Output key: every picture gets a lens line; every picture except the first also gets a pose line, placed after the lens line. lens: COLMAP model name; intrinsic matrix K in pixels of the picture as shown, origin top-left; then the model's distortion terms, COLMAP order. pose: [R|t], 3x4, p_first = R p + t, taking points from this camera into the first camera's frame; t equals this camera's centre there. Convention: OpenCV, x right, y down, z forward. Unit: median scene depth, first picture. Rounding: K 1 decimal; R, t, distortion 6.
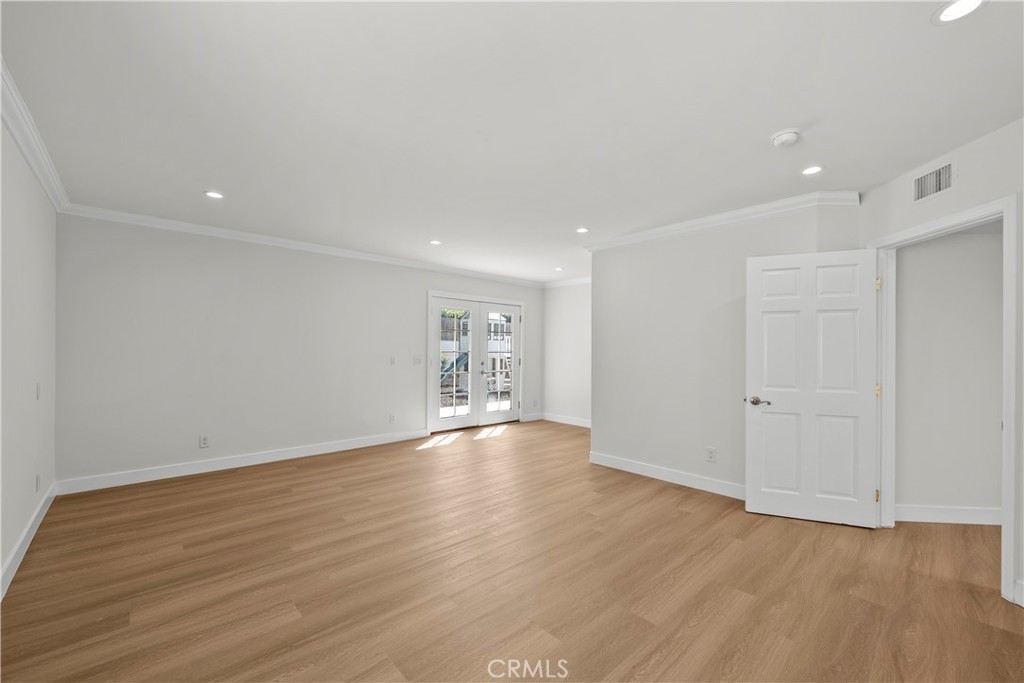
lens RADIAL K [[407.8, 0, 511.9], [0, 407.8, 350.8], [0, 0, 1]] dist [0.000637, 0.000041]
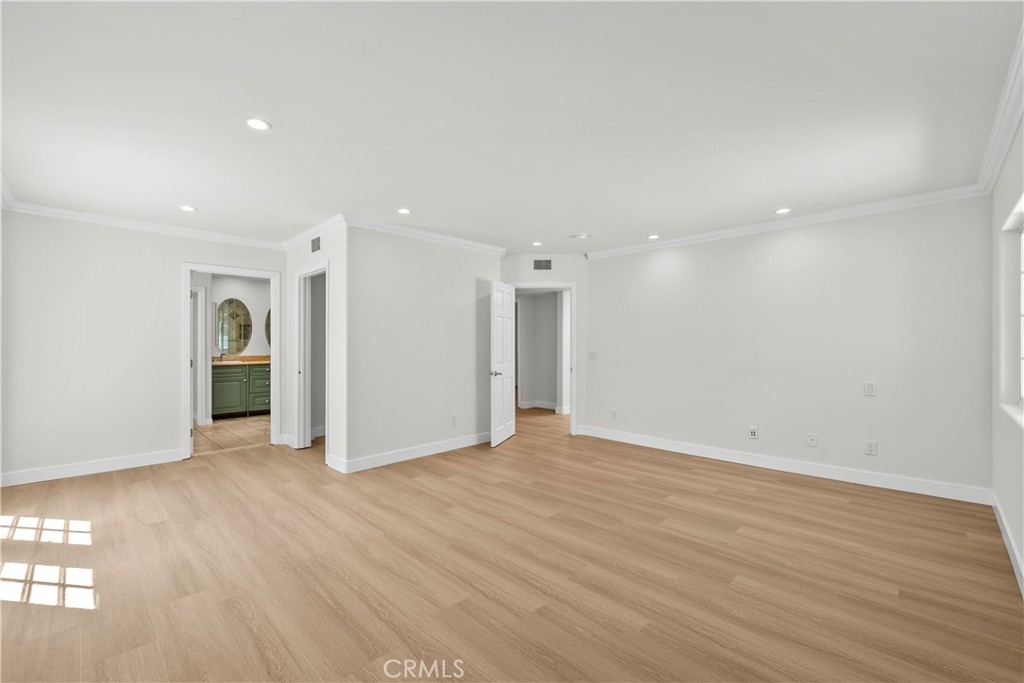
lens RADIAL K [[426.0, 0, 508.3], [0, 426.0, 340.6], [0, 0, 1]] dist [0.000857, 0.000111]
pose [[-0.033894, -0.004187, 0.999417, -1.027696], [0.001103, 0.999990, 0.004227, -0.008016], [-0.999425, 0.001246, -0.033889, 1.025734]]
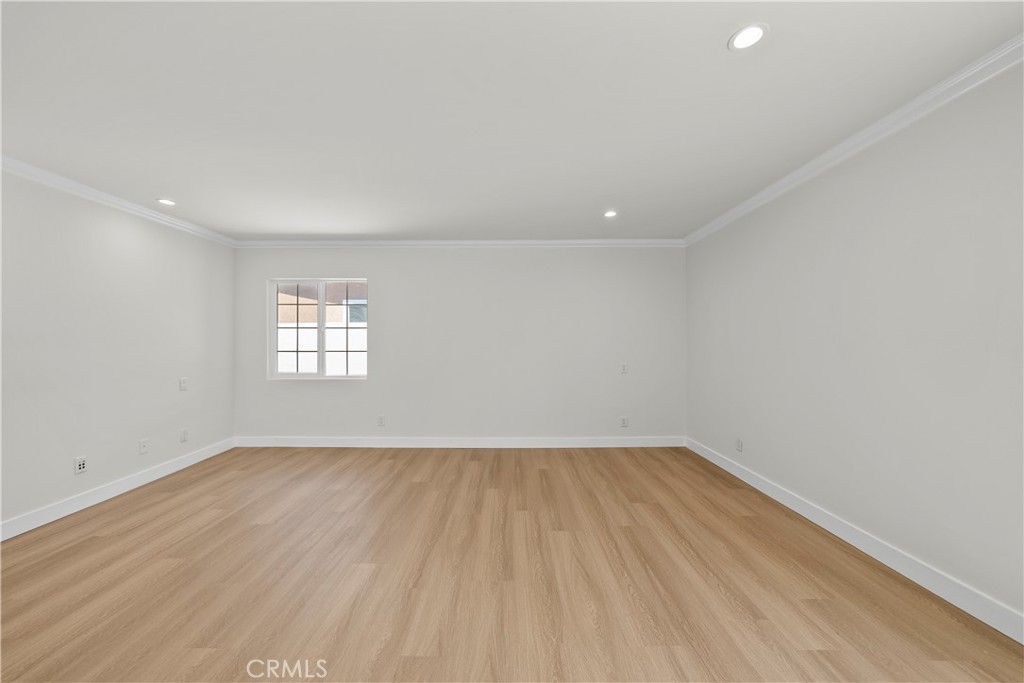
lens RADIAL K [[375.2, 0, 505.1], [0, 375.2, 343.4], [0, 0, 1]] dist [-0.000370, -0.000140]
pose [[-0.693424, -0.005508, -0.720508, 0.276780], [-0.005733, 0.999981, -0.002127, 0.001885], [0.720507, 0.002655, -0.693443, 1.544507]]
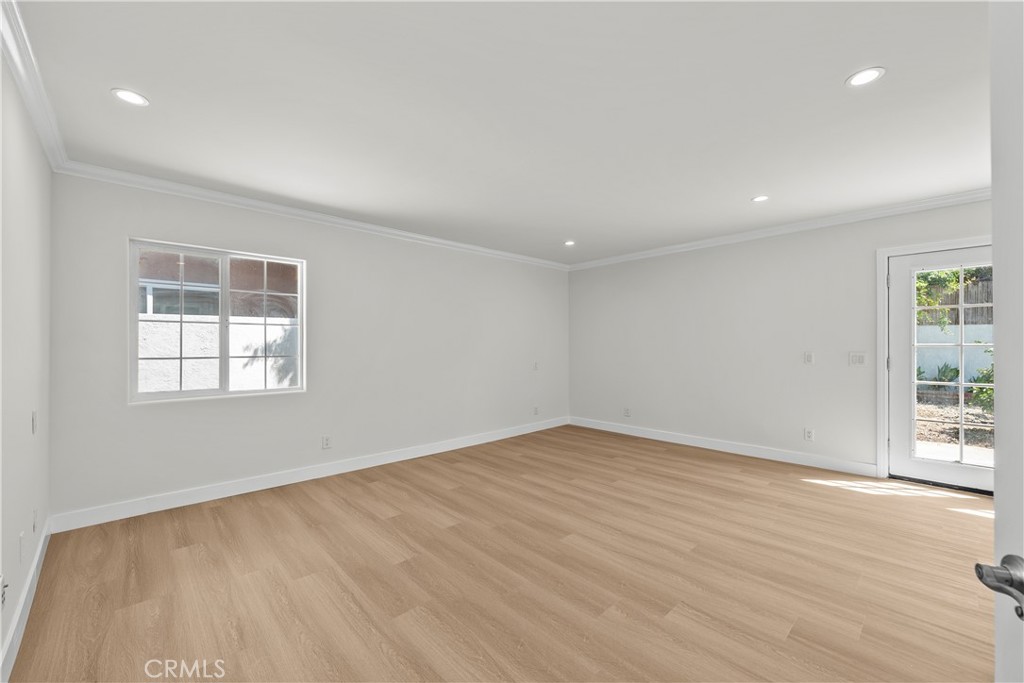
lens RADIAL K [[413.5, 0, 506.9], [0, 413.5, 343.7], [0, 0, 1]] dist [-0.001917, -0.000215]
pose [[-0.002795, -0.011210, -0.999933, 0.819036], [0.000663, 0.999937, -0.011212, 0.011329], [0.999996, -0.000694, -0.002788, 0.769989]]
